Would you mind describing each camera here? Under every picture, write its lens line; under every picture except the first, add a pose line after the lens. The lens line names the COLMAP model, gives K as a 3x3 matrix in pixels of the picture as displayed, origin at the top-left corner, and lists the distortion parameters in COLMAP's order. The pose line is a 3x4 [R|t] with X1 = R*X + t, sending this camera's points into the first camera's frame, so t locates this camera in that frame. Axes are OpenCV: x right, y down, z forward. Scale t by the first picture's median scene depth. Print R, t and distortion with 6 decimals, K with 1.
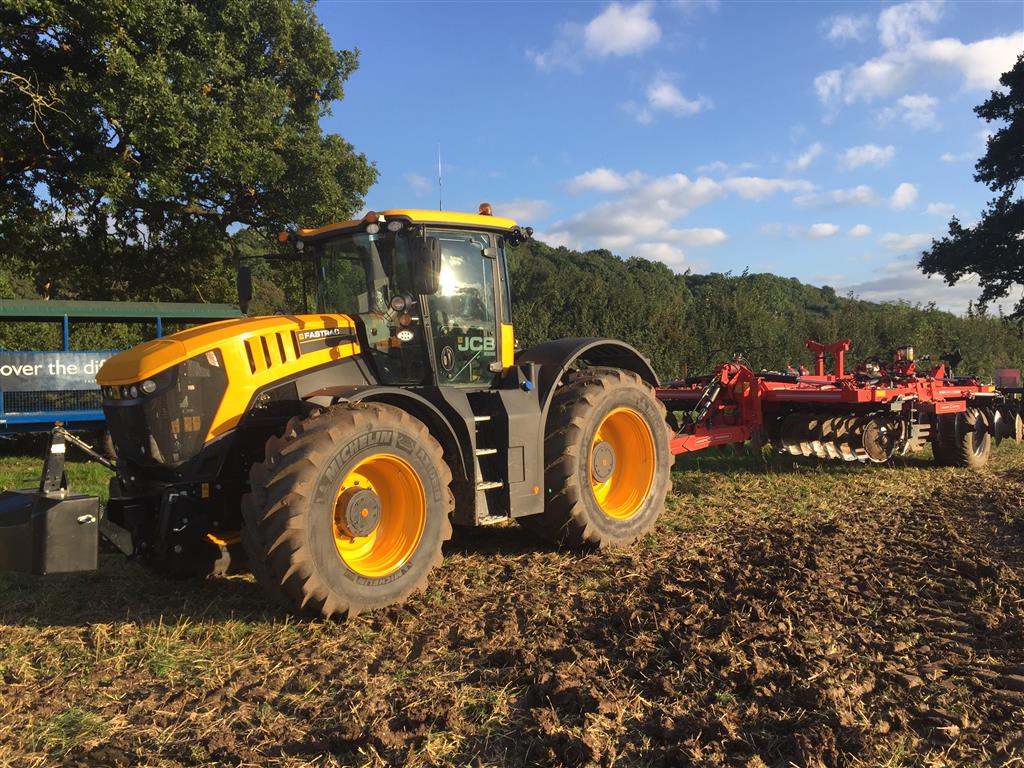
lens RADIAL K [[866.9, 0, 518.5], [0, 866.9, 391.1], [0, 0, 1]] dist [0.106402, -0.156188]
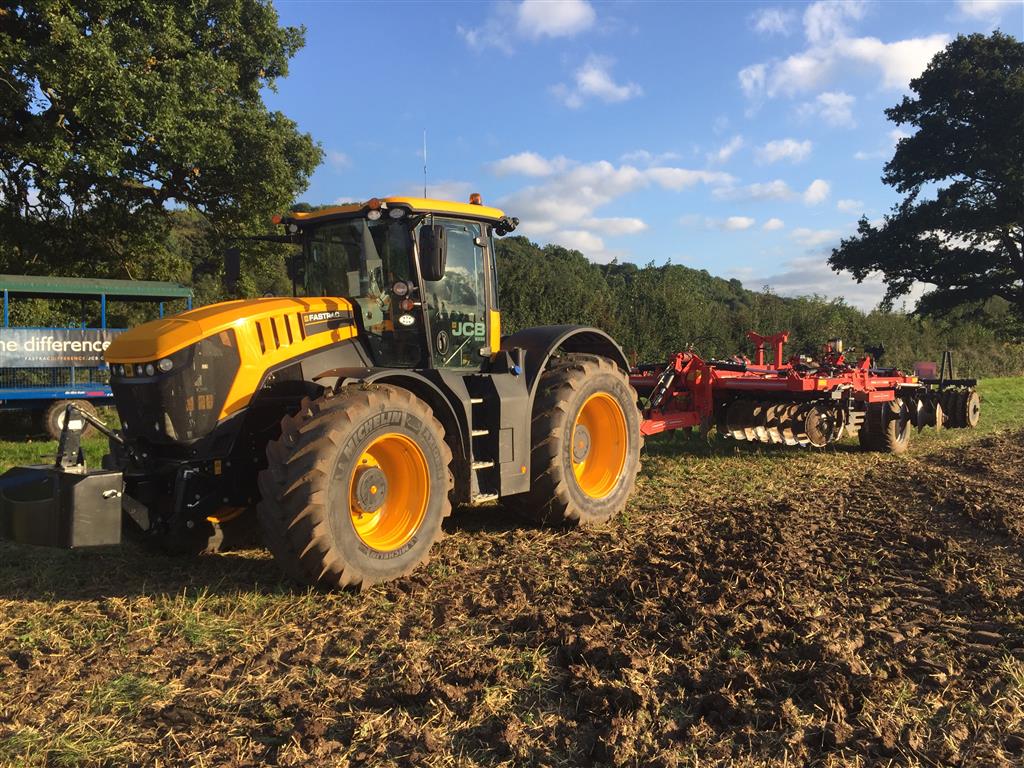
lens RADIAL K [[866.9, 0, 518.5], [0, 866.9, 391.1], [0, 0, 1]] dist [0.106402, -0.156188]
pose [[0.995140, 0.013243, 0.097578, -0.097642], [-0.014862, 0.999763, 0.015881, 0.002528], [-0.097344, -0.017254, 0.995101, -0.044385]]
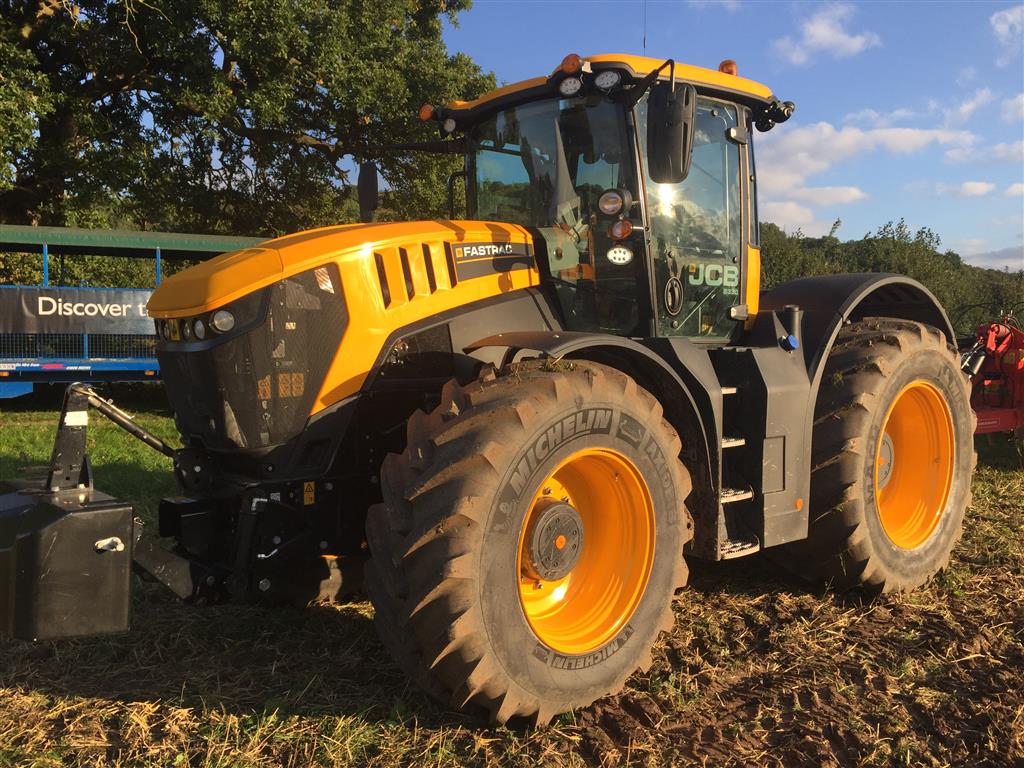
lens RADIAL K [[872.1, 0, 520.4], [0, 872.1, 386.6], [0, 0, 1]] dist [0.095670, -0.132972]
pose [[0.993612, 0.036494, -0.106791, -0.130357], [-0.032329, 0.998658, 0.040472, 0.007420], [0.108124, -0.036761, 0.993457, 0.361811]]
